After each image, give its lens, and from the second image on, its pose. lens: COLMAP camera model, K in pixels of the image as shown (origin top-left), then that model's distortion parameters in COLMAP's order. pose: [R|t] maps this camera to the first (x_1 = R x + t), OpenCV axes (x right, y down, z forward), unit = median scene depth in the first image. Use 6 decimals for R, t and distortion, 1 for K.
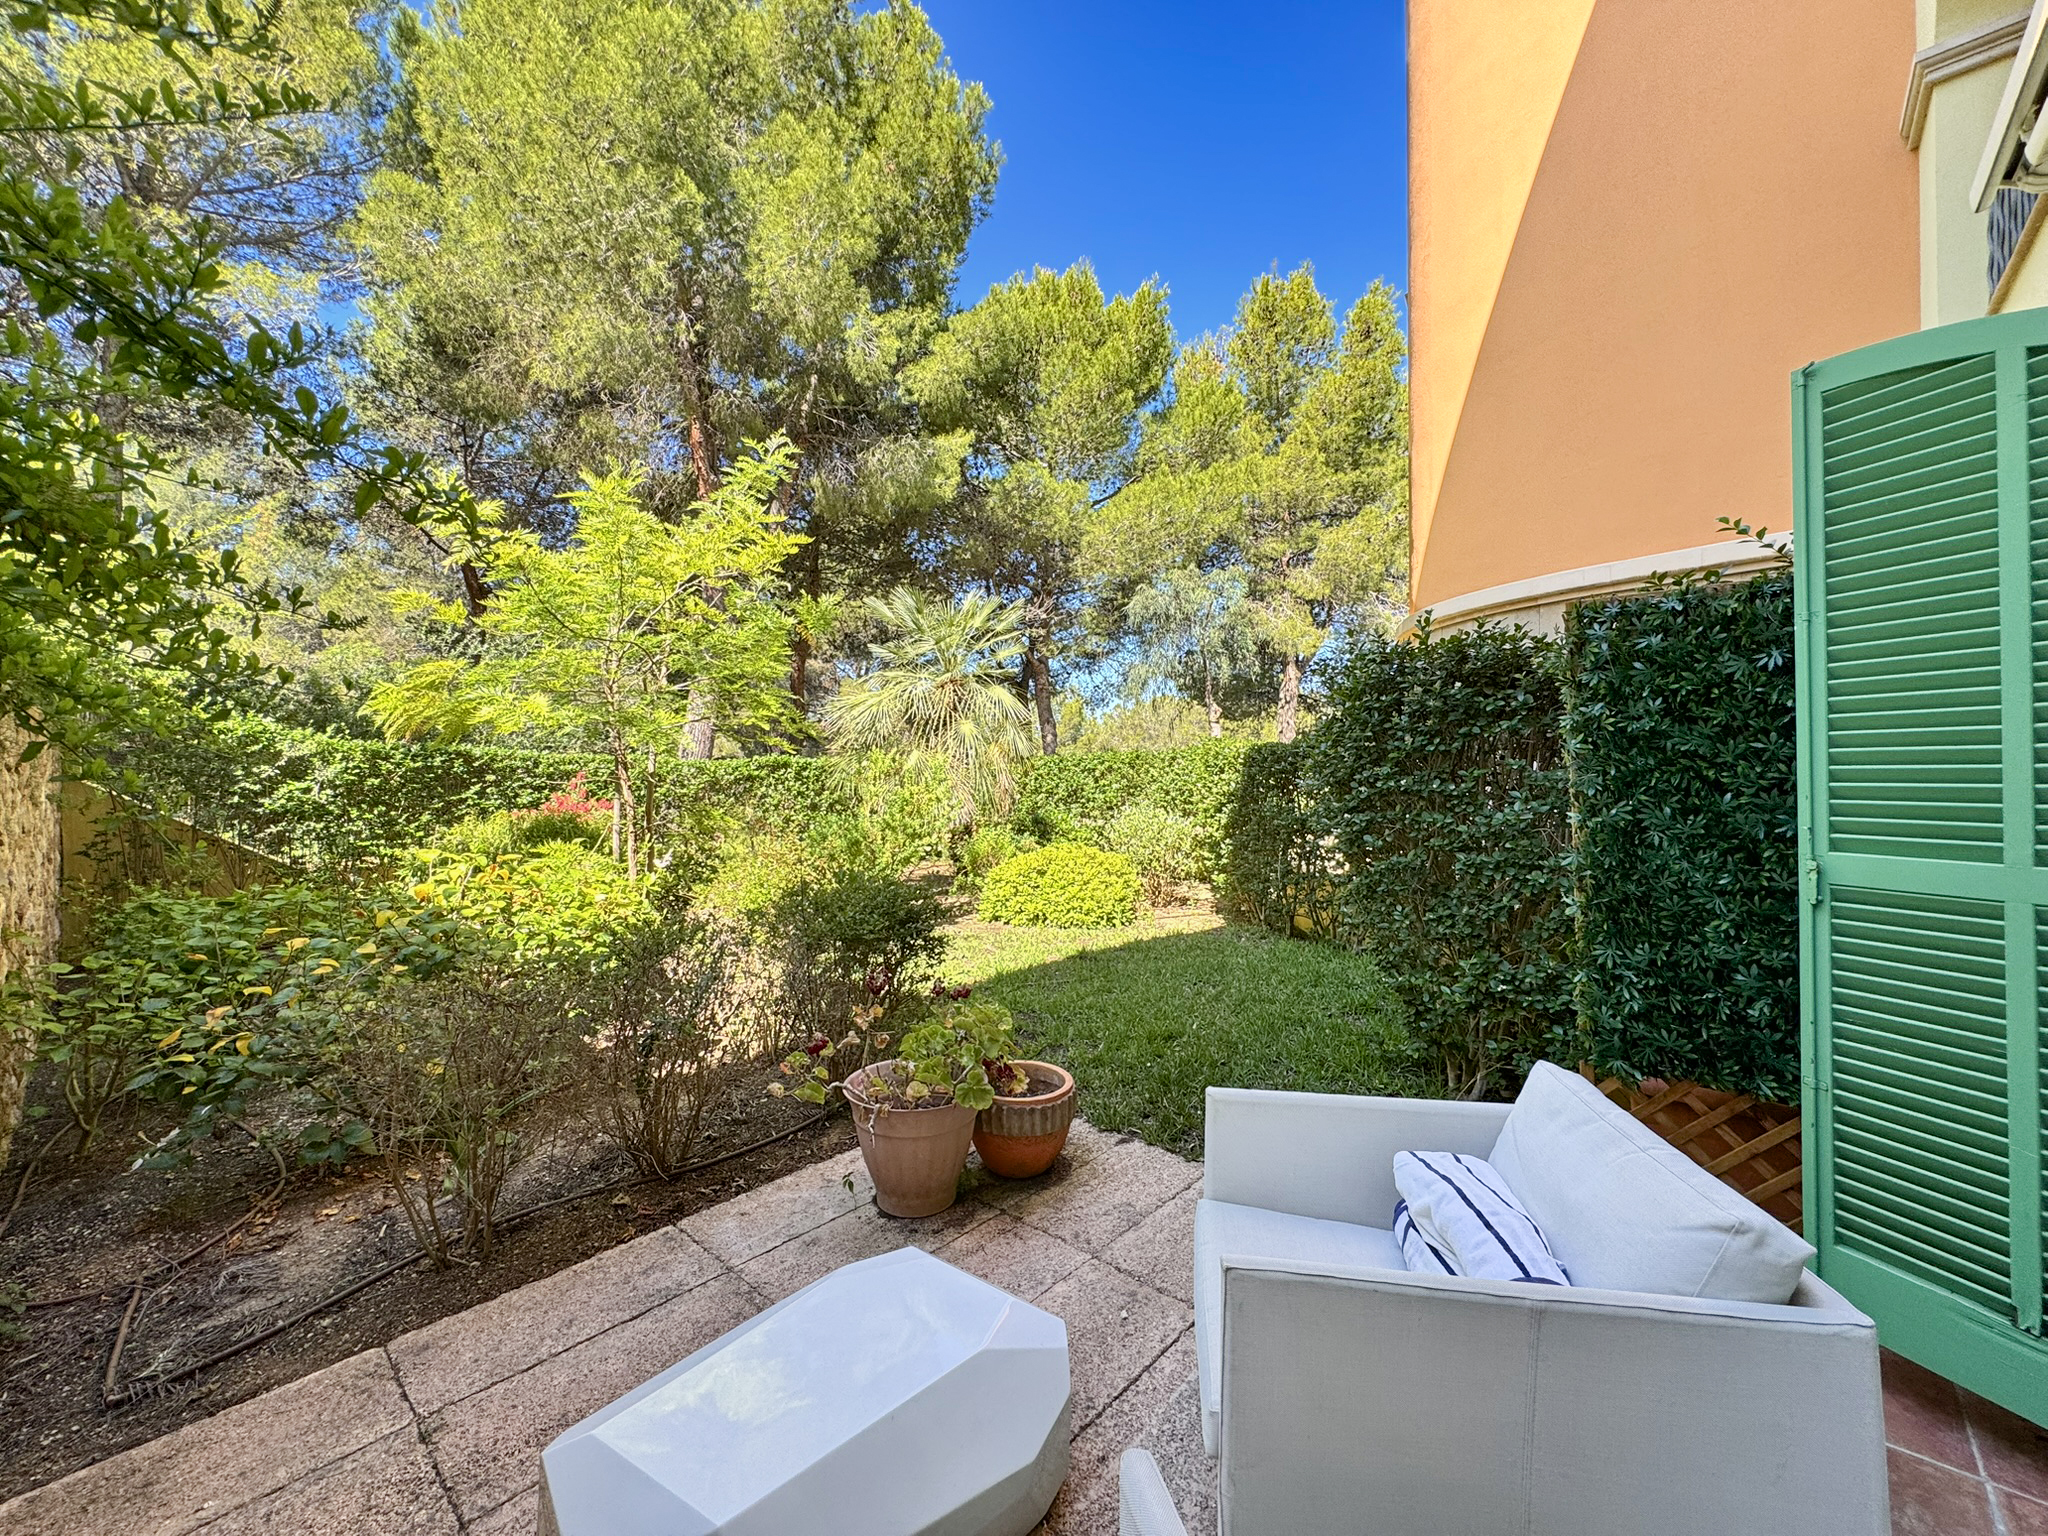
lens RADIAL K [[817.9, 0, 1024.5], [0, 817.9, 766.1], [0, 0, 1]] dist [-0.006803, 0.000079]
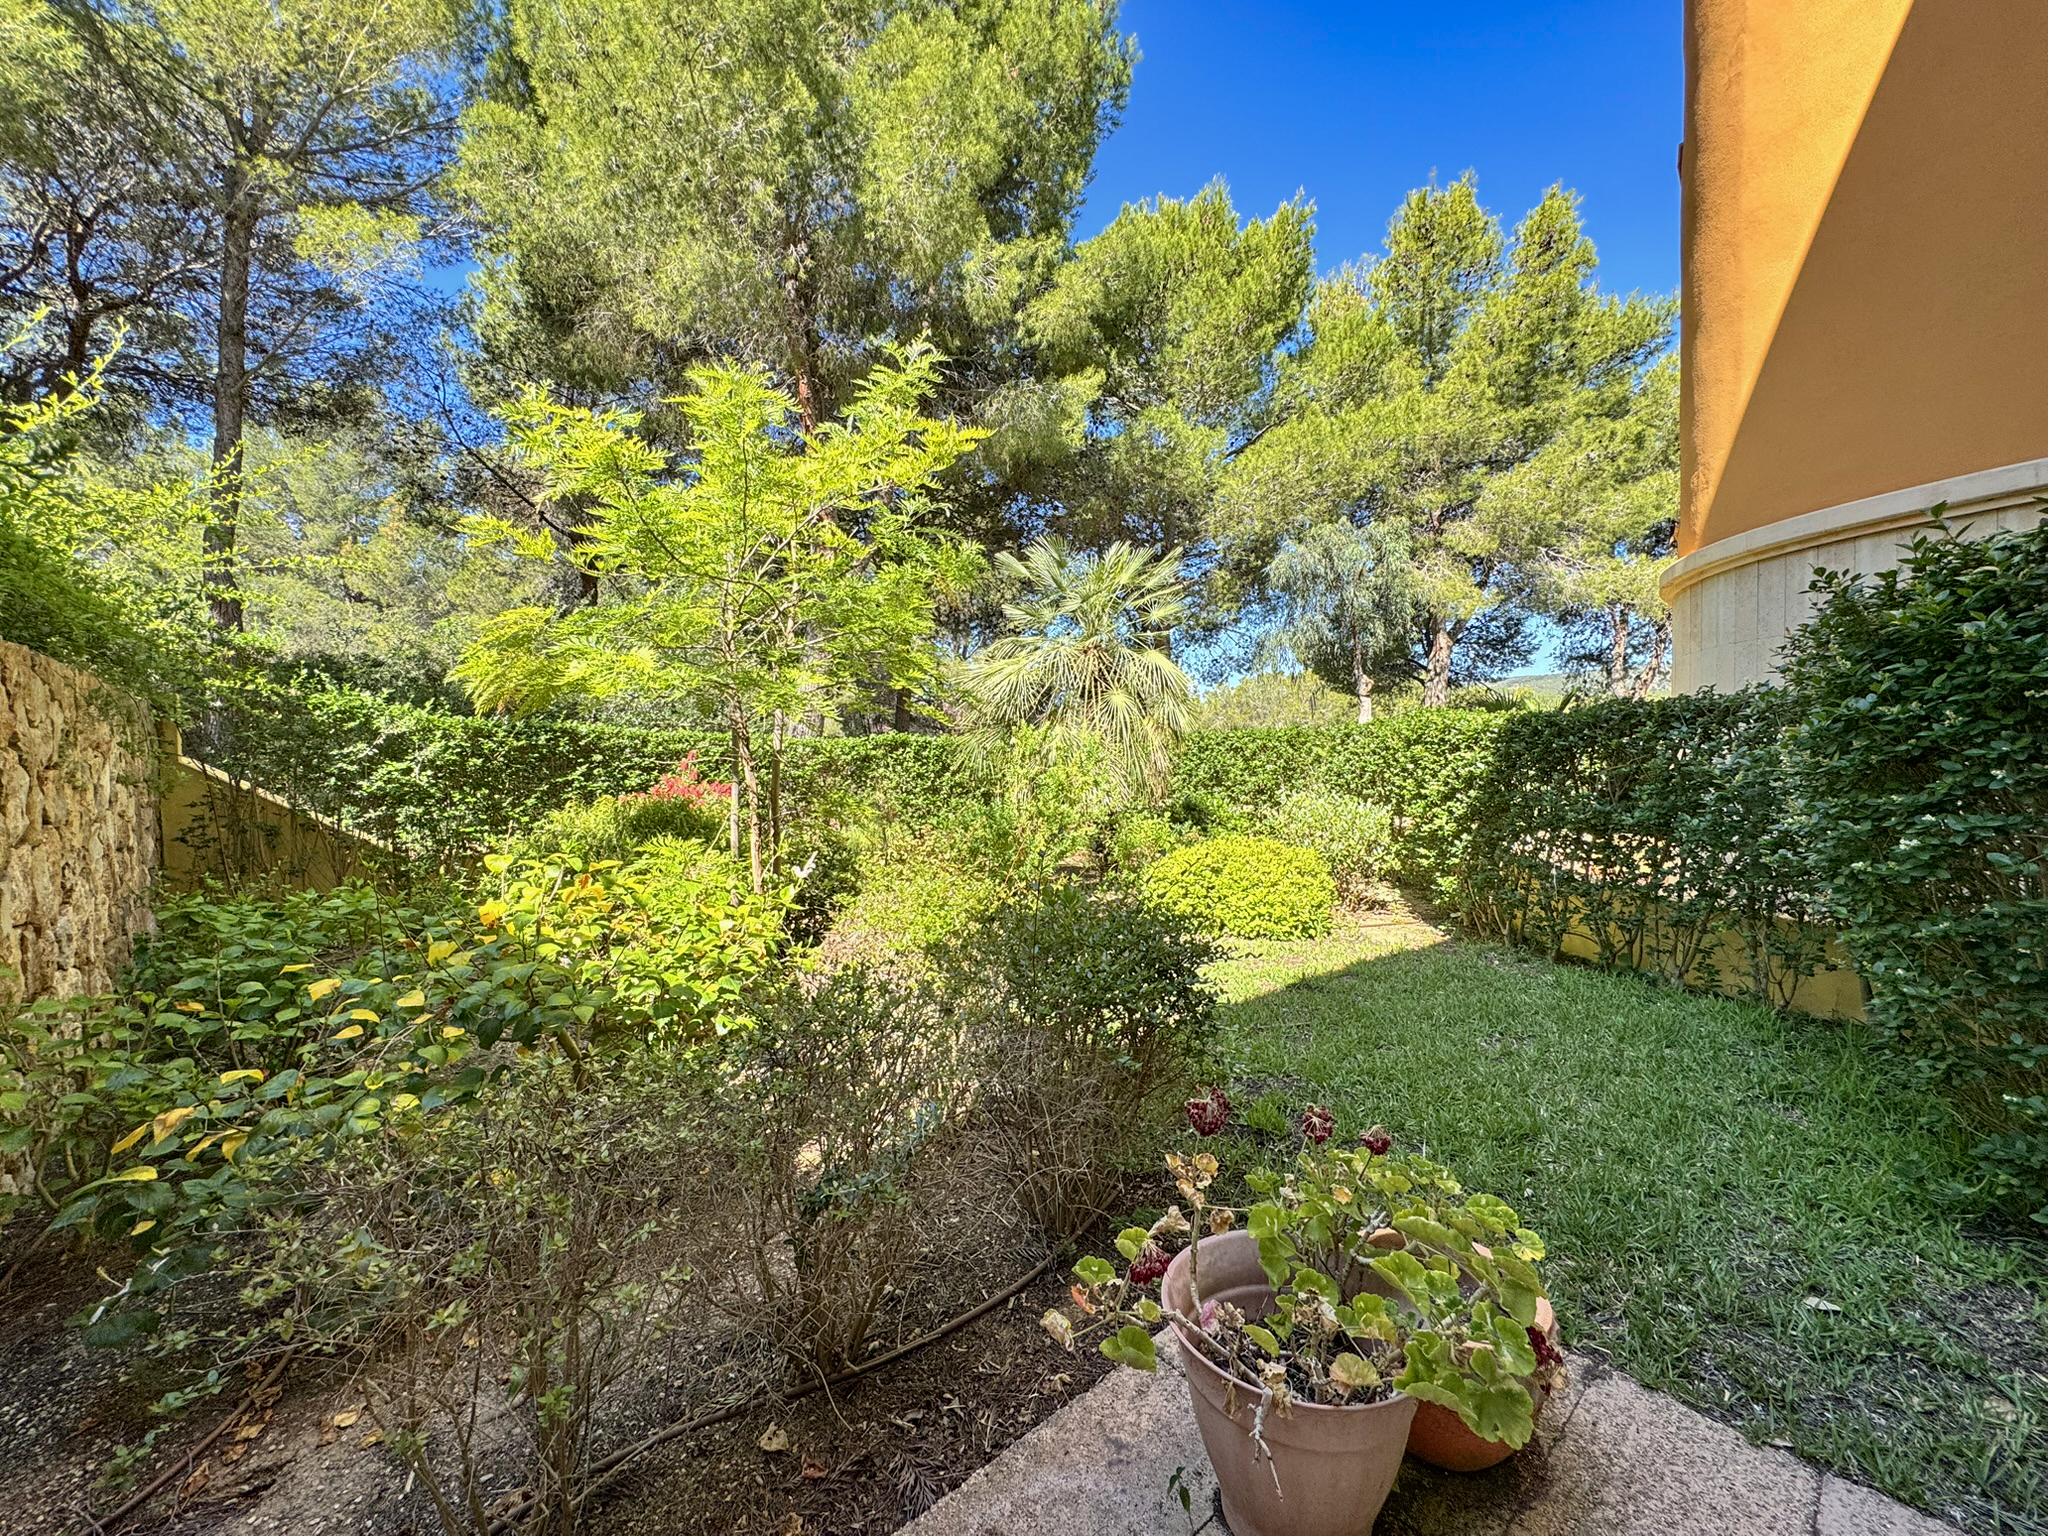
lens RADIAL K [[817.9, 0, 1021.7], [0, 817.9, 765.4], [0, 0, 1]] dist [-0.006803, 0.000079]
pose [[0.993957, 0.000704, -0.109772, -0.069236], [0.001727, 0.999755, 0.022053, 0.002941], [0.109761, -0.022109, 0.993712, 0.120647]]
